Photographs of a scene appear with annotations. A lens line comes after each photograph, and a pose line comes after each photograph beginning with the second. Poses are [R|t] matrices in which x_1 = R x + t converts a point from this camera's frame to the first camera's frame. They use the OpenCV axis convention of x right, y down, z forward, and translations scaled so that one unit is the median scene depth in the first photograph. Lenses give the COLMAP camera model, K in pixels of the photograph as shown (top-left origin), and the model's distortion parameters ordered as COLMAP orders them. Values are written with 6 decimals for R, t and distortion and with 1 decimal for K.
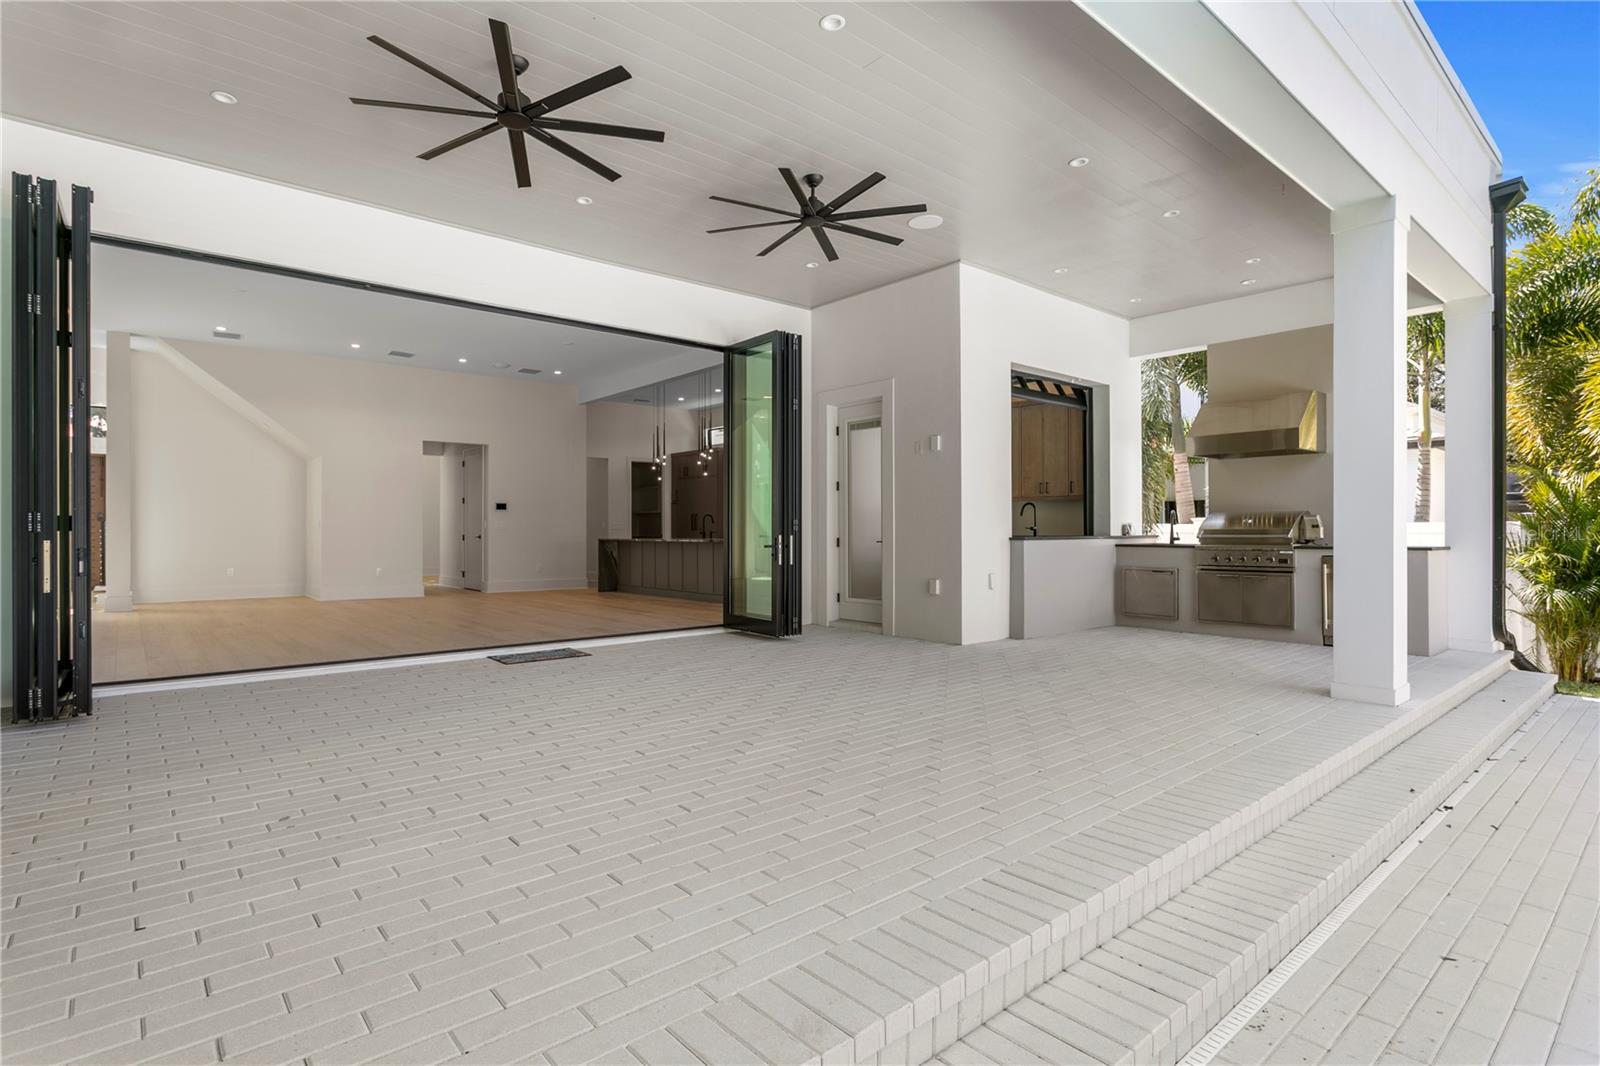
lens RADIAL K [[798.5, 0, 783.8], [0, 798.5, 527.5], [0, 0, 1]] dist [0.005089, 0.000104]
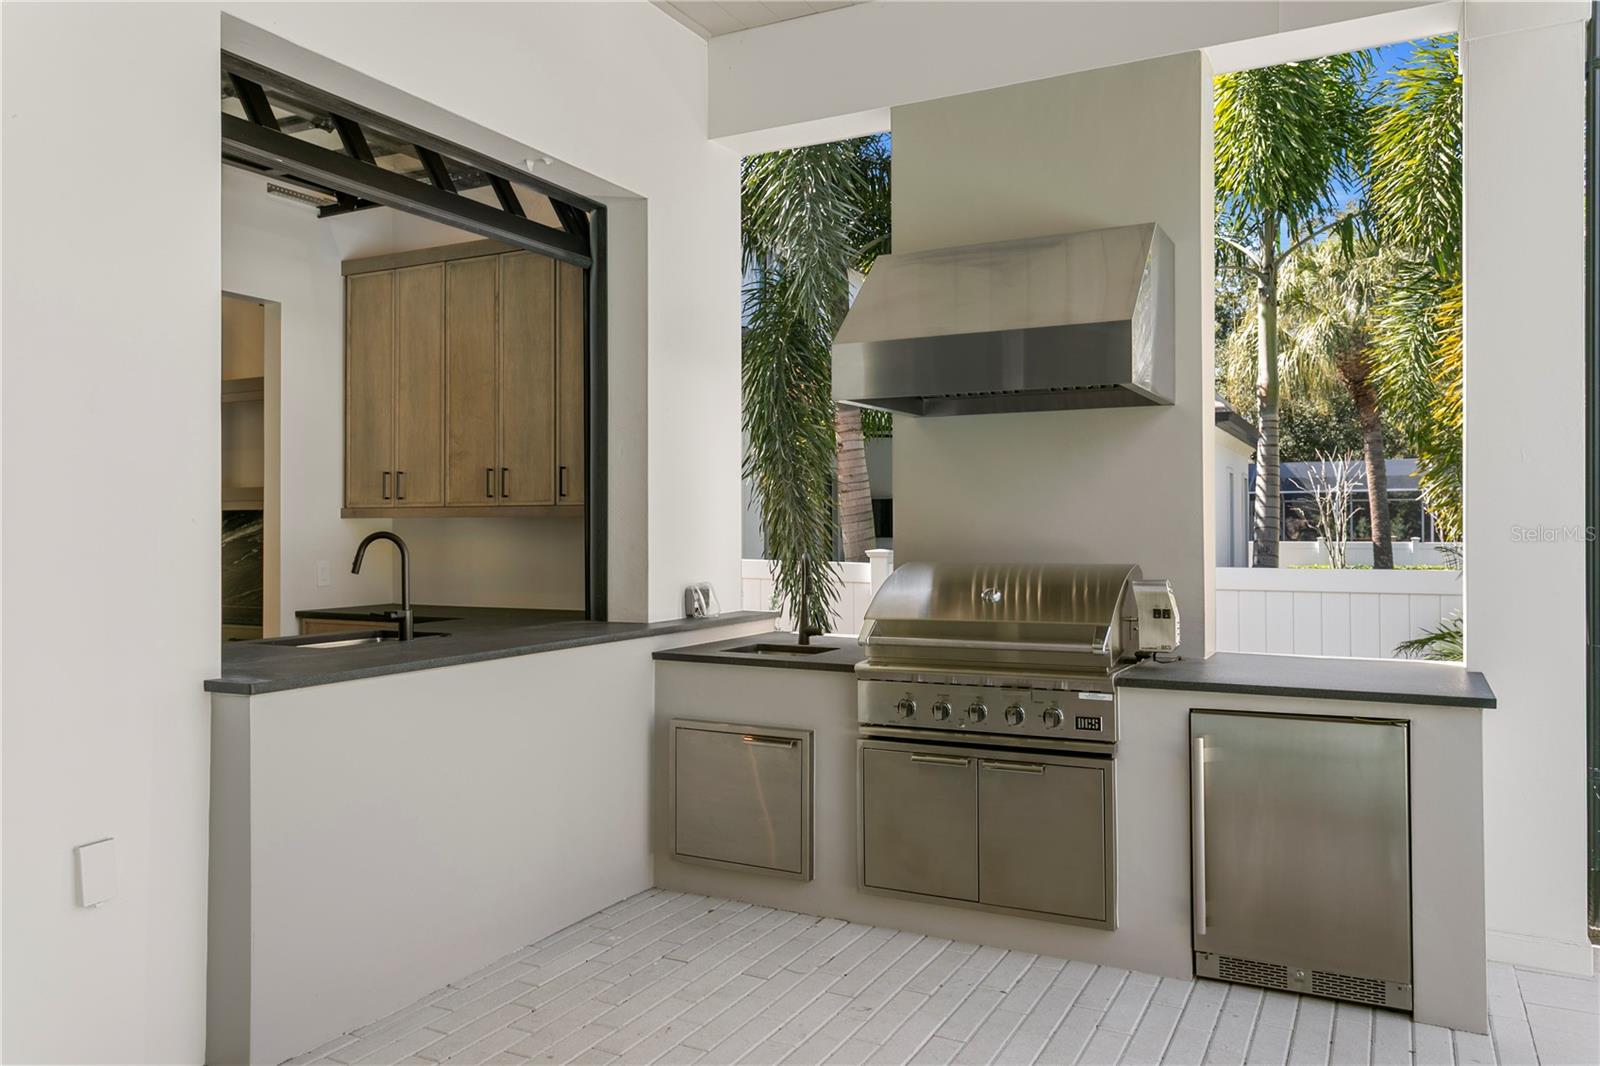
lens RADIAL K [[1197.4, 0, 801.1], [0, 1197.4, 532.0], [0, 0, 1]] dist [0.007810, -0.000010]
pose [[0.922542, -0.000174, 0.385896, 0.282963], [-0.001171, 0.999994, 0.003252, -0.033835], [-0.385894, -0.003452, 0.922537, 0.514522]]
